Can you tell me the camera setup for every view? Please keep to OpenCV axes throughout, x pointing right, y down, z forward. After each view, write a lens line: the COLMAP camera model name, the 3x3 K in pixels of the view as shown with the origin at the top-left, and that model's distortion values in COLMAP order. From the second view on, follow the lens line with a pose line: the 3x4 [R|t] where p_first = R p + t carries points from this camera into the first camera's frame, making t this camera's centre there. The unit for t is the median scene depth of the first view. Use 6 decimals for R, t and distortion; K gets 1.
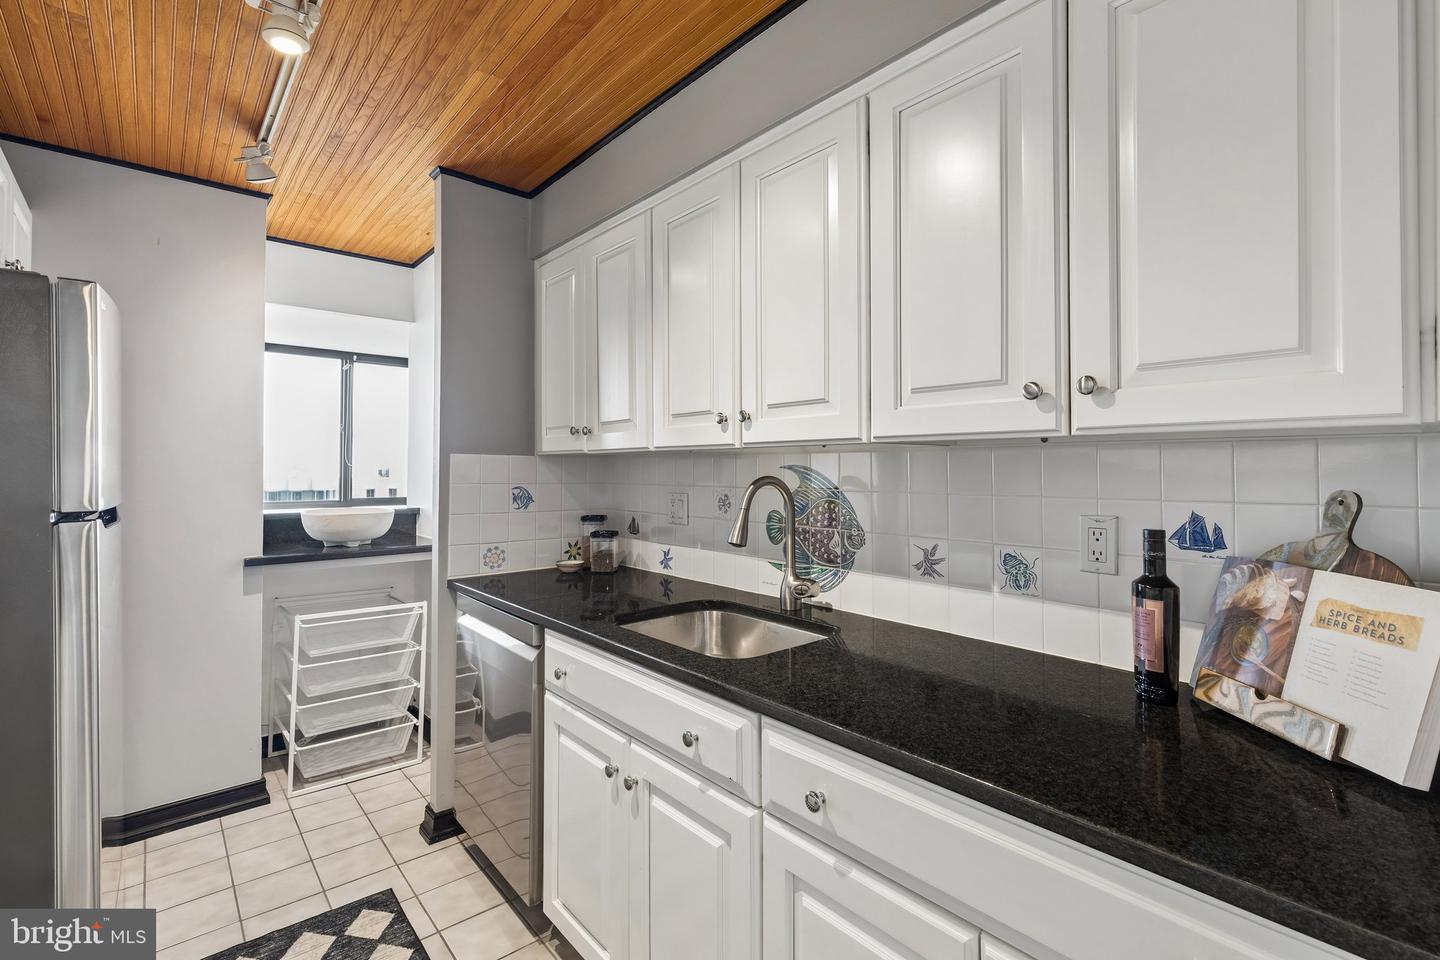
lens RADIAL K [[658.4, 0, 686.6], [0, 658.4, 453.2], [0, 0, 1]] dist [0.014969, -0.001457]
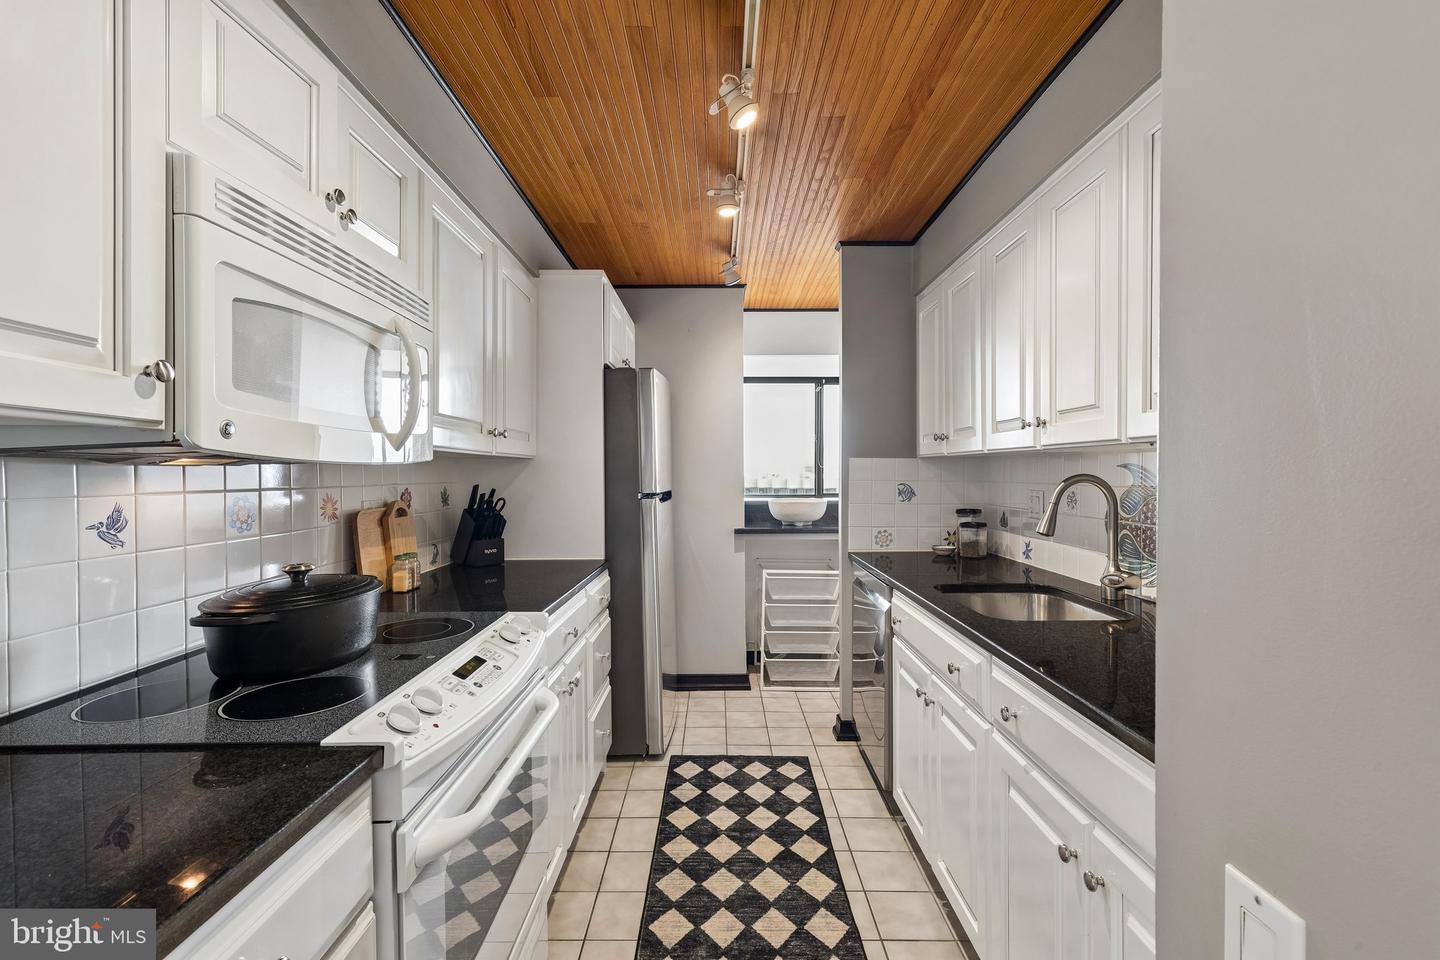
lens RADIAL K [[658.4, 0, 640.8], [0, 658.4, 480.4], [0, 0, 1]] dist [0.014969, -0.001457]
pose [[0.687001, 0.007180, -0.726621, 0.331352], [0.021243, 0.999325, 0.029959, -0.002469], [0.726346, -0.036017, 0.686385, -0.225415]]
